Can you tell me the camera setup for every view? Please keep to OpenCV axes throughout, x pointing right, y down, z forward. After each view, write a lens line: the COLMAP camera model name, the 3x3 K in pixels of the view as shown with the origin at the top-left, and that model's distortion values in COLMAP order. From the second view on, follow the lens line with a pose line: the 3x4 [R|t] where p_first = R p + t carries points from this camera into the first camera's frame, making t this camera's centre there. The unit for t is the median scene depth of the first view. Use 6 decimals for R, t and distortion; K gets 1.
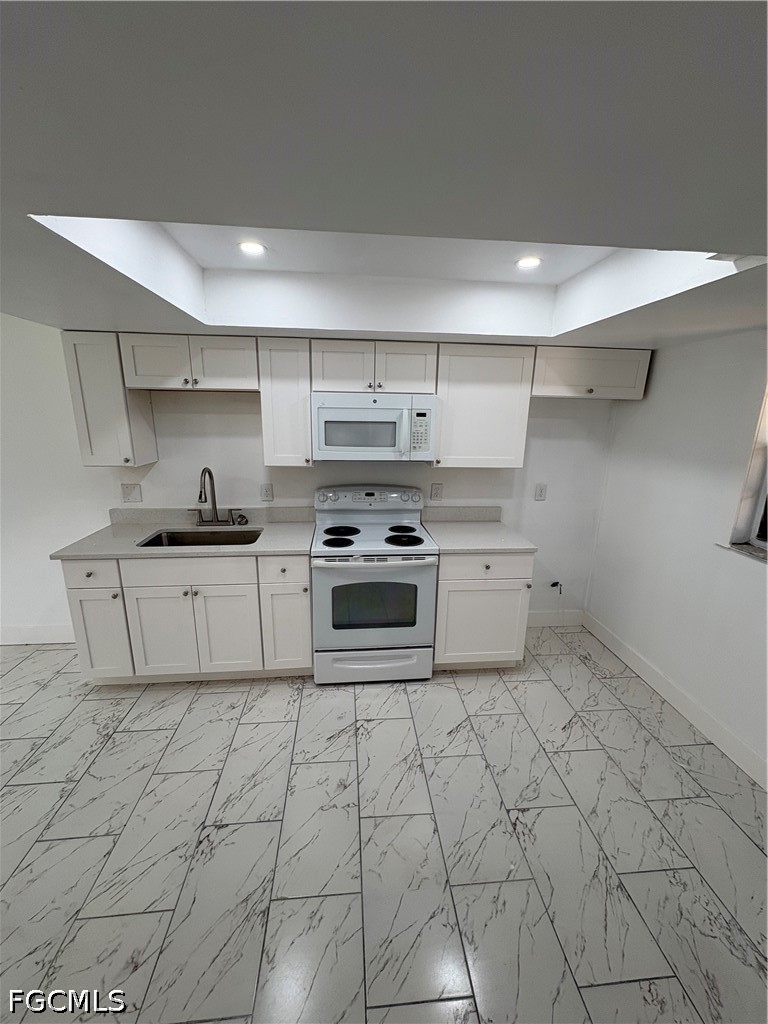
lens RADIAL K [[412.9, 0, 384.0], [0, 412.9, 512.0], [0, 0, 1]] dist [-0.000702, 0.000315]
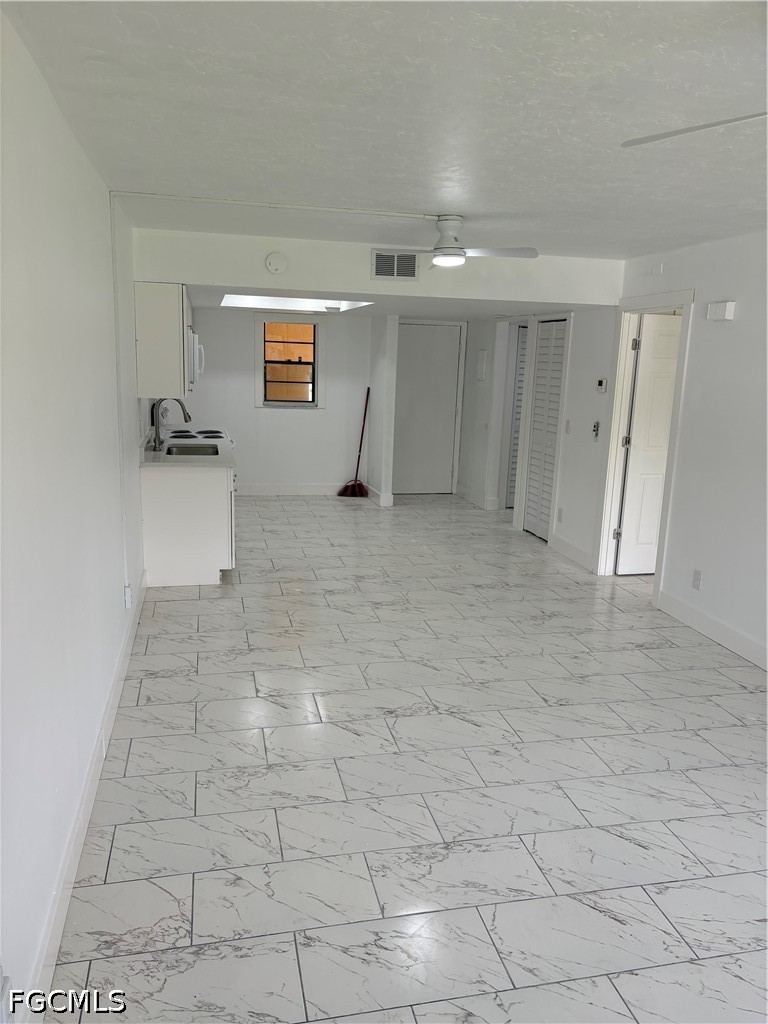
lens RADIAL K [[767.6, 0, 384.0], [0, 767.6, 512.0], [0, 0, 1]] dist [0.029500, -0.002618]
pose [[-0.134675, -0.220017, 0.966155, -3.055052], [0.206402, 0.947421, 0.244522, -0.232460], [-0.969155, 0.232347, -0.082182, 0.732935]]
